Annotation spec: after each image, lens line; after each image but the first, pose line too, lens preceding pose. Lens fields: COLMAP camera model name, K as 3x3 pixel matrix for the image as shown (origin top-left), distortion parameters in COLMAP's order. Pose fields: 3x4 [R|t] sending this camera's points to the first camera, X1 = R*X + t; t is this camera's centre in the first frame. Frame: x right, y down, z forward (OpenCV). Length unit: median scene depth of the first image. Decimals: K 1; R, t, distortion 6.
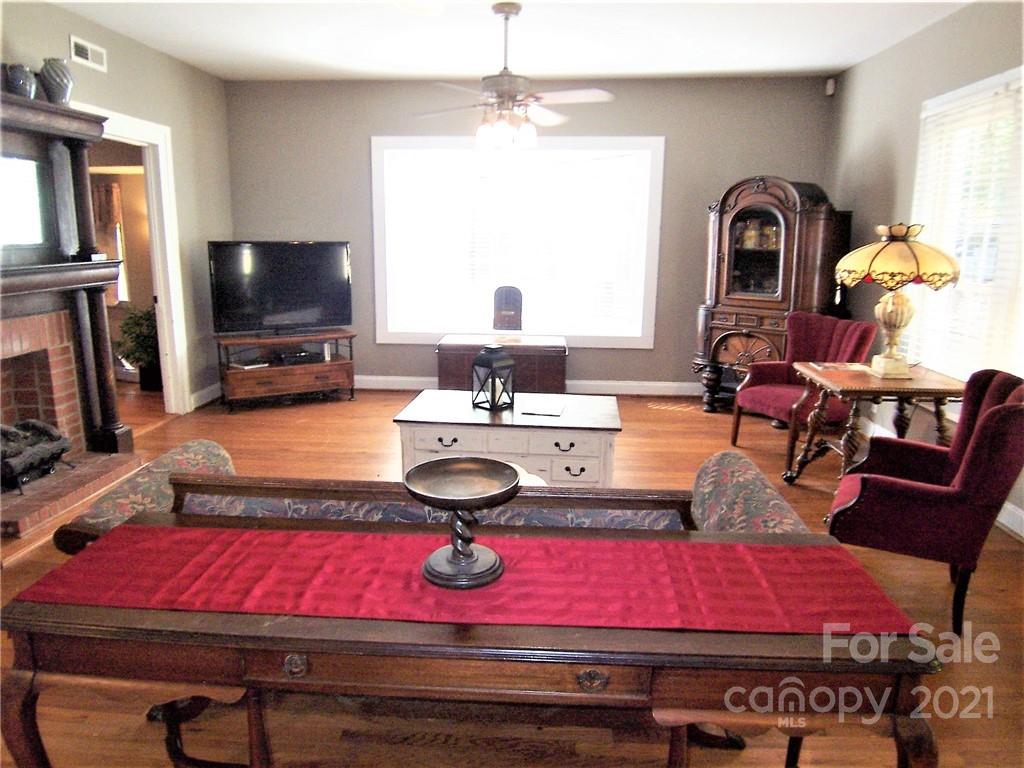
lens RADIAL K [[692.8, 0, 503.5], [0, 692.8, 379.0], [0, 0, 1]] dist [-0.001445, -0.053615]
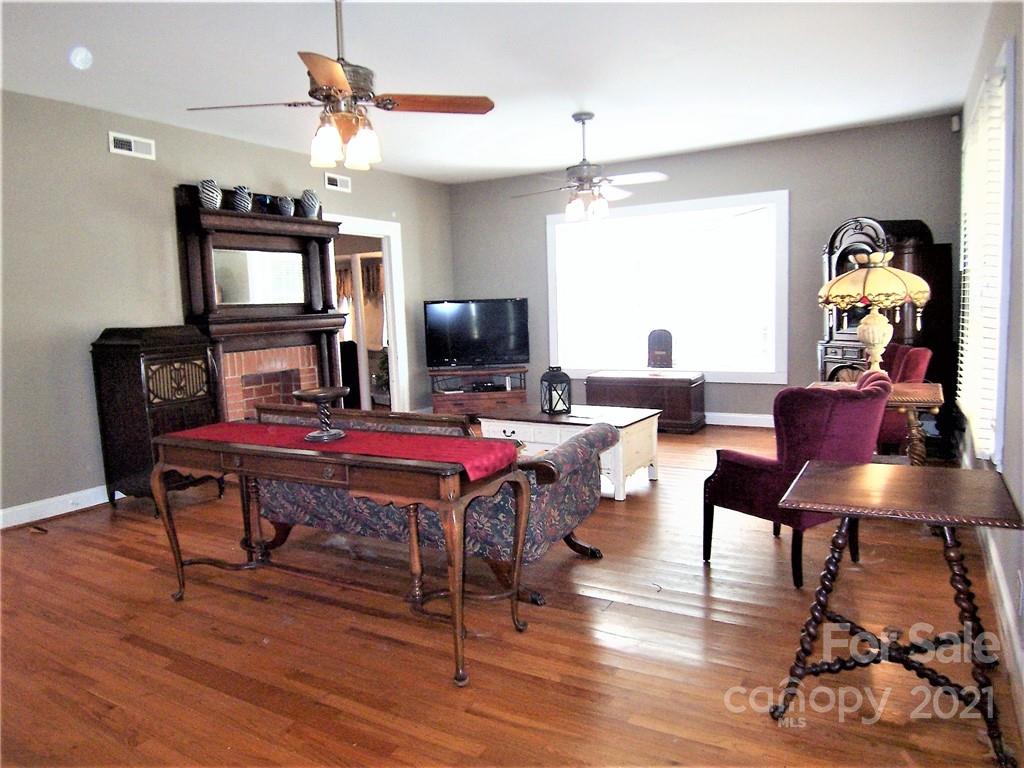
lens RADIAL K [[692.8, 0, 503.5], [0, 692.8, 379.0], [0, 0, 1]] dist [-0.001445, -0.053615]
pose [[0.894699, 0.006093, -0.446629, 0.429541], [-0.046834, 0.995675, -0.080236, 0.077713], [0.444208, 0.092705, 0.891114, -0.198907]]
